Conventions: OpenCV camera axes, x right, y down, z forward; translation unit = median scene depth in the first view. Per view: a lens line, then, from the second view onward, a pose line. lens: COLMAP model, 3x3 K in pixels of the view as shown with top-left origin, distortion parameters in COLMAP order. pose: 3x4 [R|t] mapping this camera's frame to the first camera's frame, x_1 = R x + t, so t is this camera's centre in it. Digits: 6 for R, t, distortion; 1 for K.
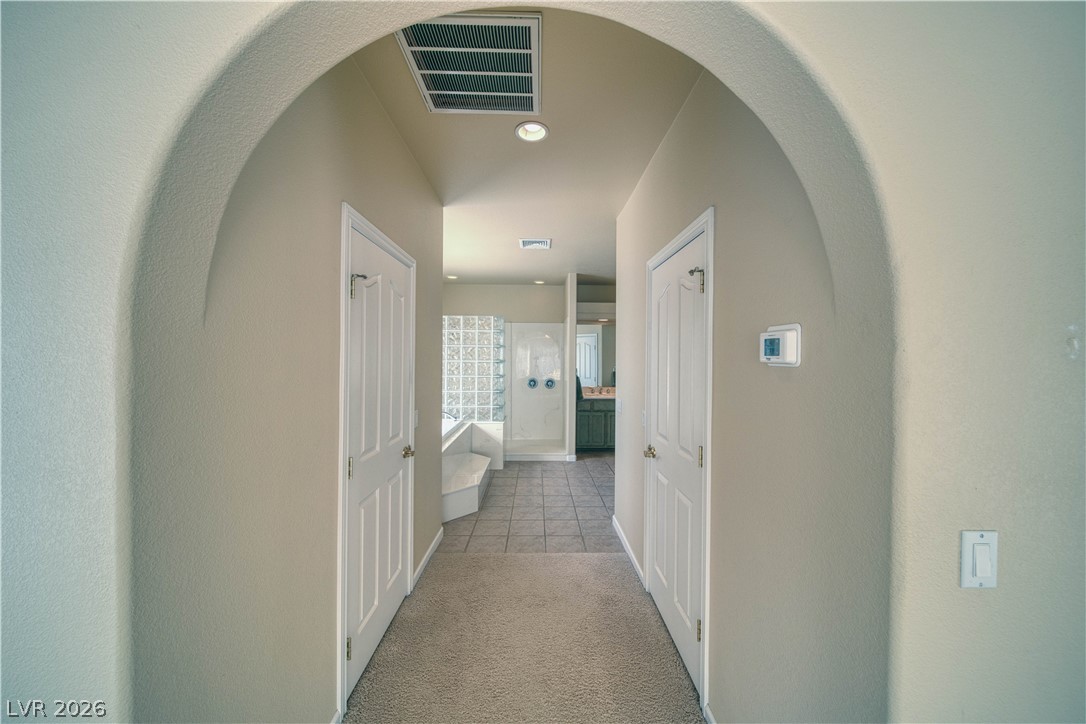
lens RADIAL K [[379.3, 0, 543.2], [0, 379.3, 358.7], [0, 0, 1]] dist [0.001362, -0.004051]
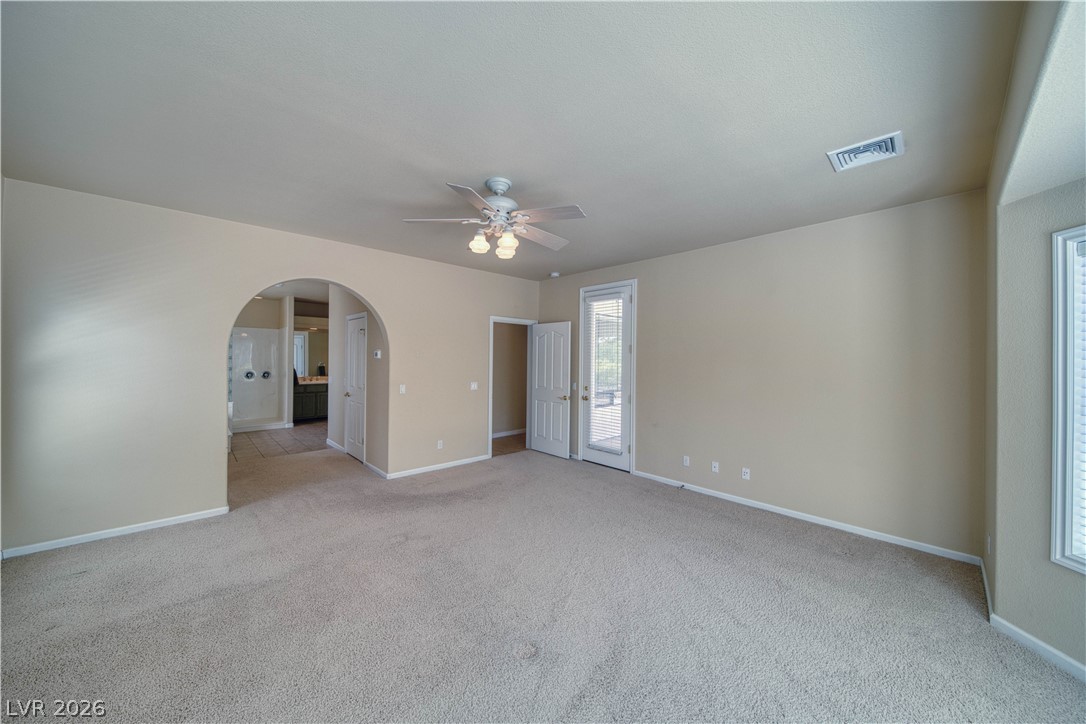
lens RADIAL K [[379.3, 0, 543.2], [0, 379.3, 358.7], [0, 0, 1]] dist [0.001362, -0.004051]
pose [[0.739084, -0.001852, 0.673610, -0.173166], [-0.004380, 0.999962, 0.007555, -0.004549], [-0.673599, -0.008534, 0.739048, -0.663703]]
